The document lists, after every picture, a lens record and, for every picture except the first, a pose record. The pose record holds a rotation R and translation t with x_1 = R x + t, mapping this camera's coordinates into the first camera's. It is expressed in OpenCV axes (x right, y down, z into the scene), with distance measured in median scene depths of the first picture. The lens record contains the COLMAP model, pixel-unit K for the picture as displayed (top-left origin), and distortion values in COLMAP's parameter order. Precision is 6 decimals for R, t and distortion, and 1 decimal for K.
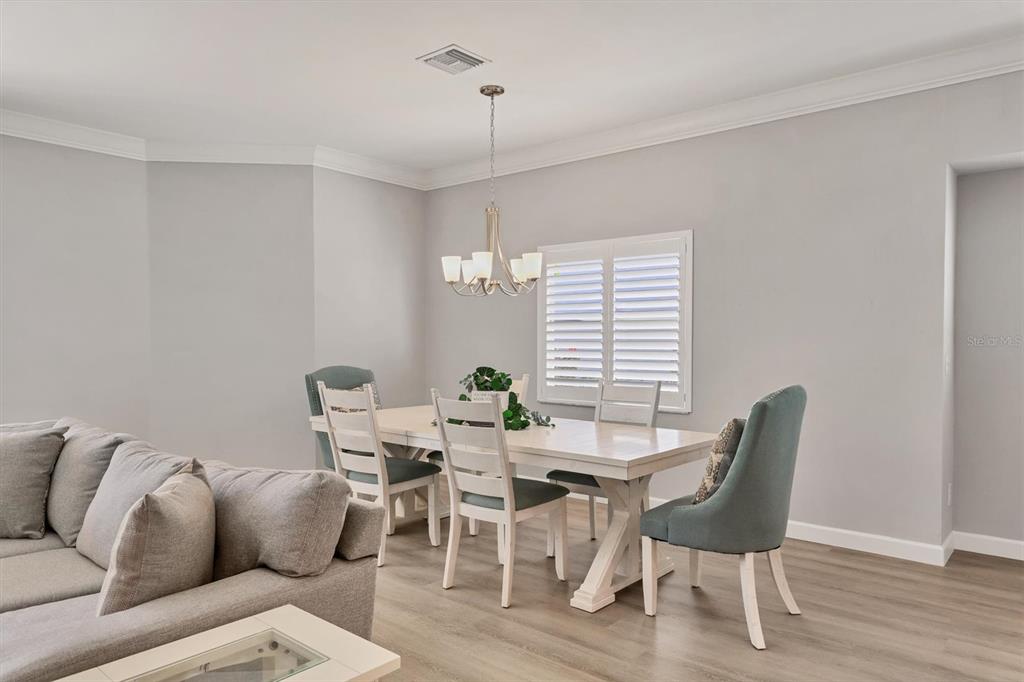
lens RADIAL K [[708.4, 0, 512.0], [0, 708.4, 341.0], [0, 0, 1]] dist [0.002855, 0.001200]
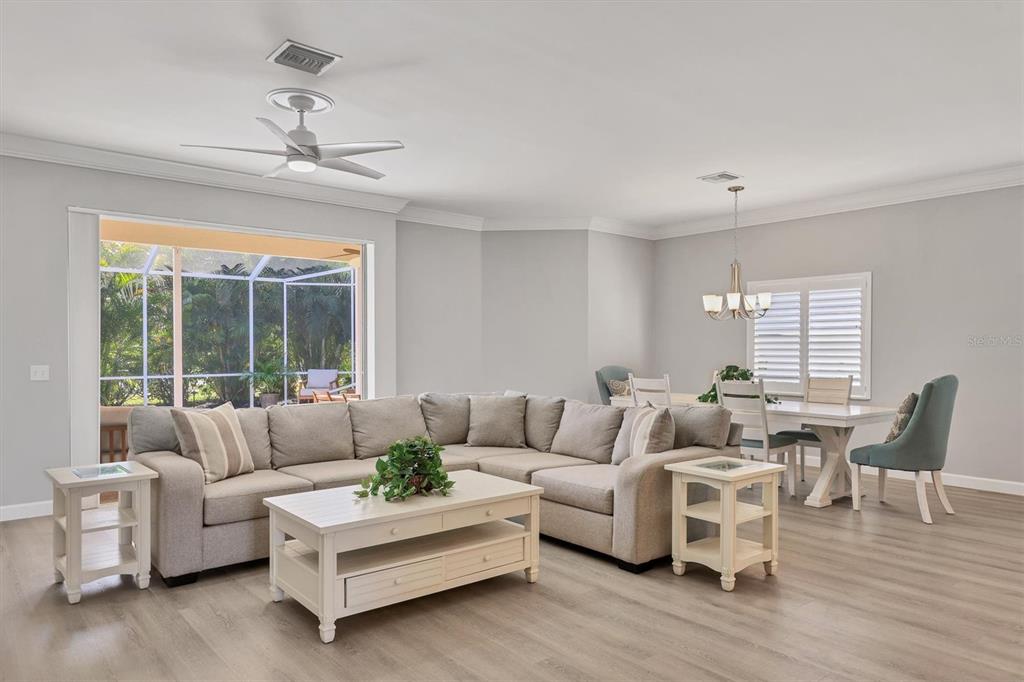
lens RADIAL K [[687.5, 0, 512.0], [0, 687.5, 341.0], [0, 0, 1]] dist [0.000275, 0.004580]
pose [[0.982359, 0.002193, -0.186989, -0.280918], [-0.004813, 0.999897, -0.013558, 0.006823], [0.186940, 0.014219, 0.982268, -0.707230]]
